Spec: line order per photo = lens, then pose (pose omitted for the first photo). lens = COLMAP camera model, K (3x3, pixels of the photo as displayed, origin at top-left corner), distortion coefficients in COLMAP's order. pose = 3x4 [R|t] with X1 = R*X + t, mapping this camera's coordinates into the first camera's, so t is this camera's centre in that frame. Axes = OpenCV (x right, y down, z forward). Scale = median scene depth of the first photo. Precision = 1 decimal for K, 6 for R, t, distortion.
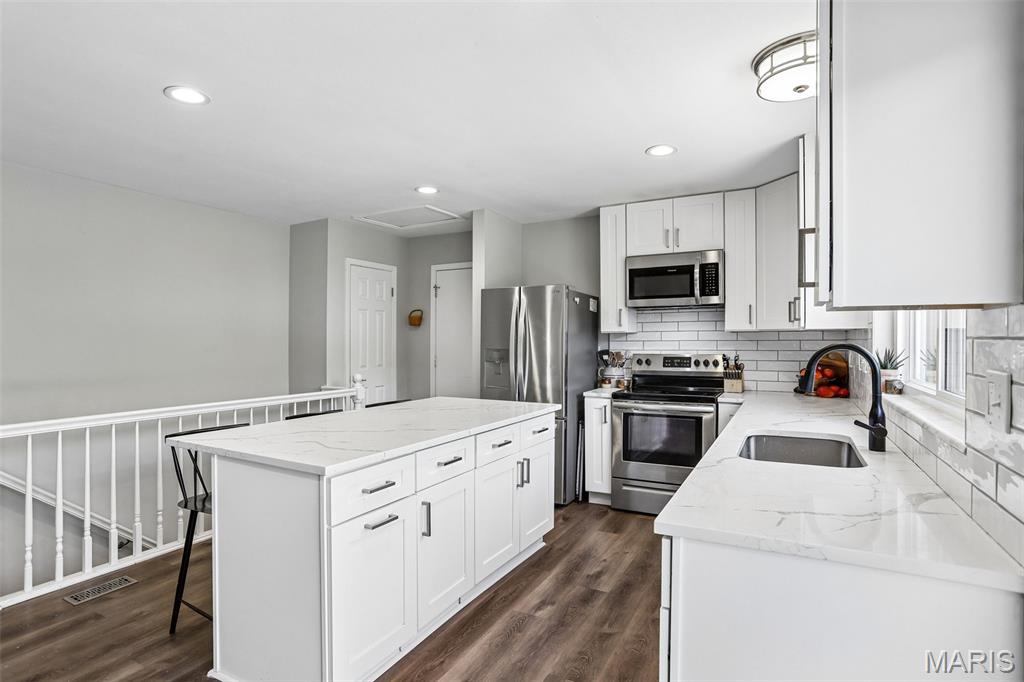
lens RADIAL K [[520.3, 0, 512.3], [0, 520.3, 340.1], [0, 0, 1]] dist [-0.044241, 0.015277]
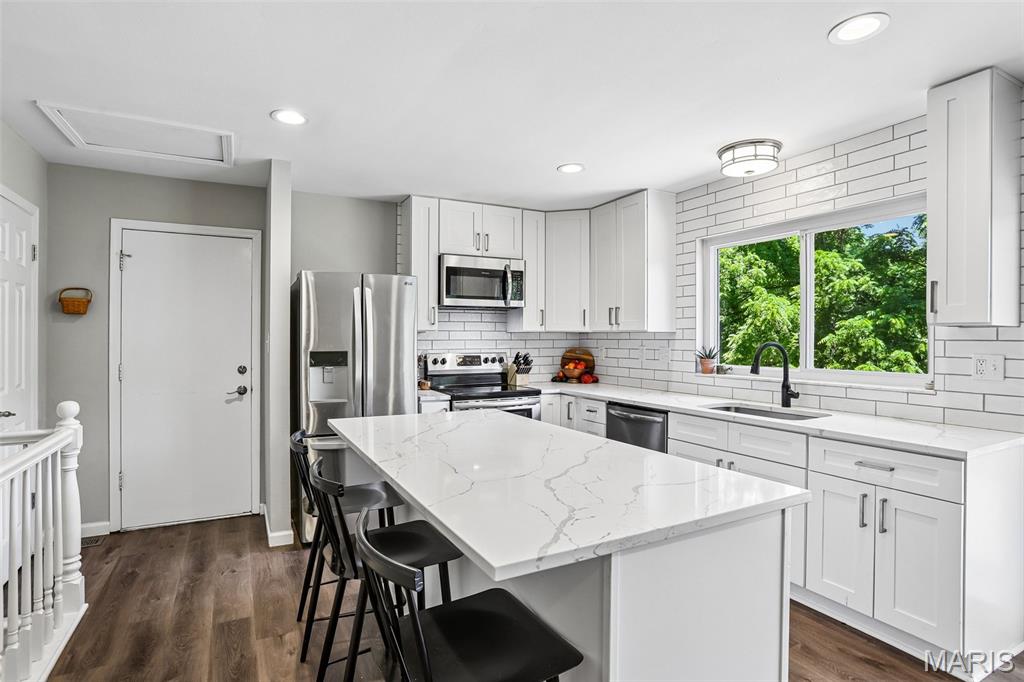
lens RADIAL K [[520.3, 0, 503.6], [0, 520.3, 337.1], [0, 0, 1]] dist [-0.044241, 0.015277]
pose [[0.556690, 0.002818, 0.830716, -0.548546], [-0.001530, 0.999996, -0.002367, -0.002681], [-0.830719, 0.000046, 0.556692, 0.385859]]
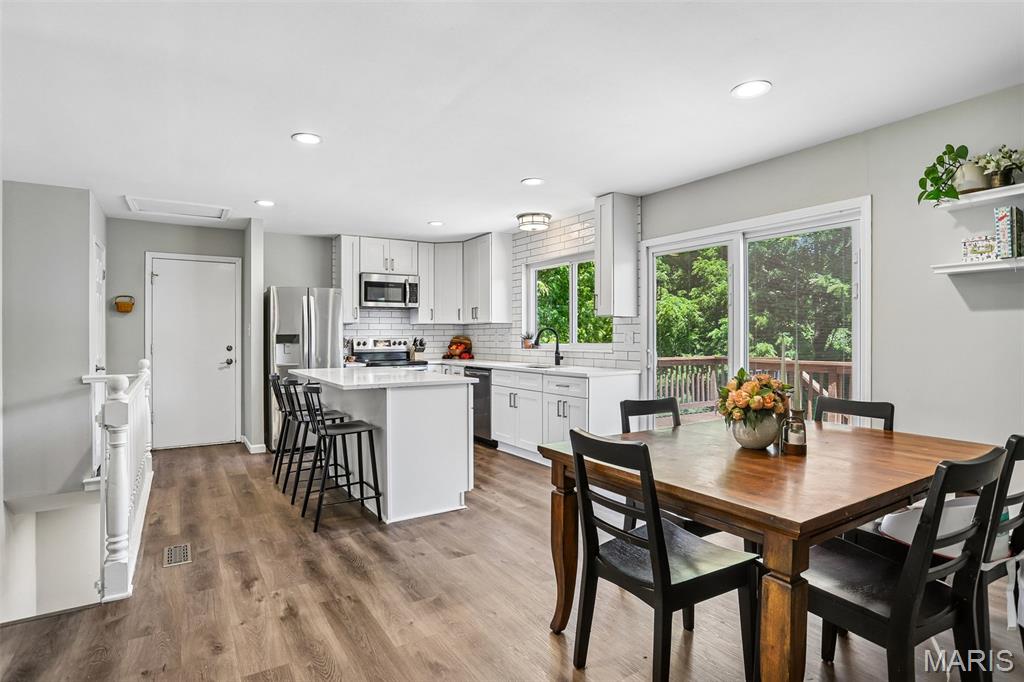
lens RADIAL K [[520.3, 0, 494.2], [0, 520.3, 337.7], [0, 0, 1]] dist [-0.044241, 0.015277]
pose [[0.498676, -0.001883, 0.866786, -0.922916], [0.002993, 0.999995, 0.000450, 0.028049], [-0.866783, 0.002370, 0.498679, -0.069343]]
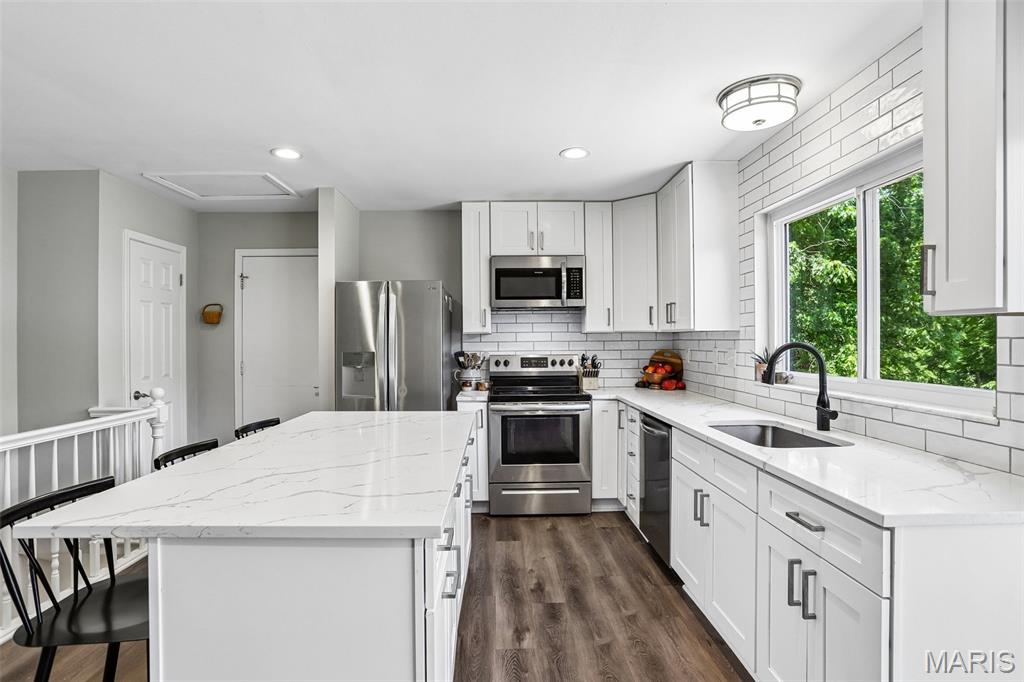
lens RADIAL K [[520.3, 0, 506.7], [0, 520.3, 339.6], [0, 0, 1]] dist [-0.044241, 0.015277]
pose [[0.869522, -0.002377, 0.493888, -0.254568], [0.004028, 0.999989, -0.002278, -0.000451], [-0.493877, 0.003970, 0.869522, 0.141662]]
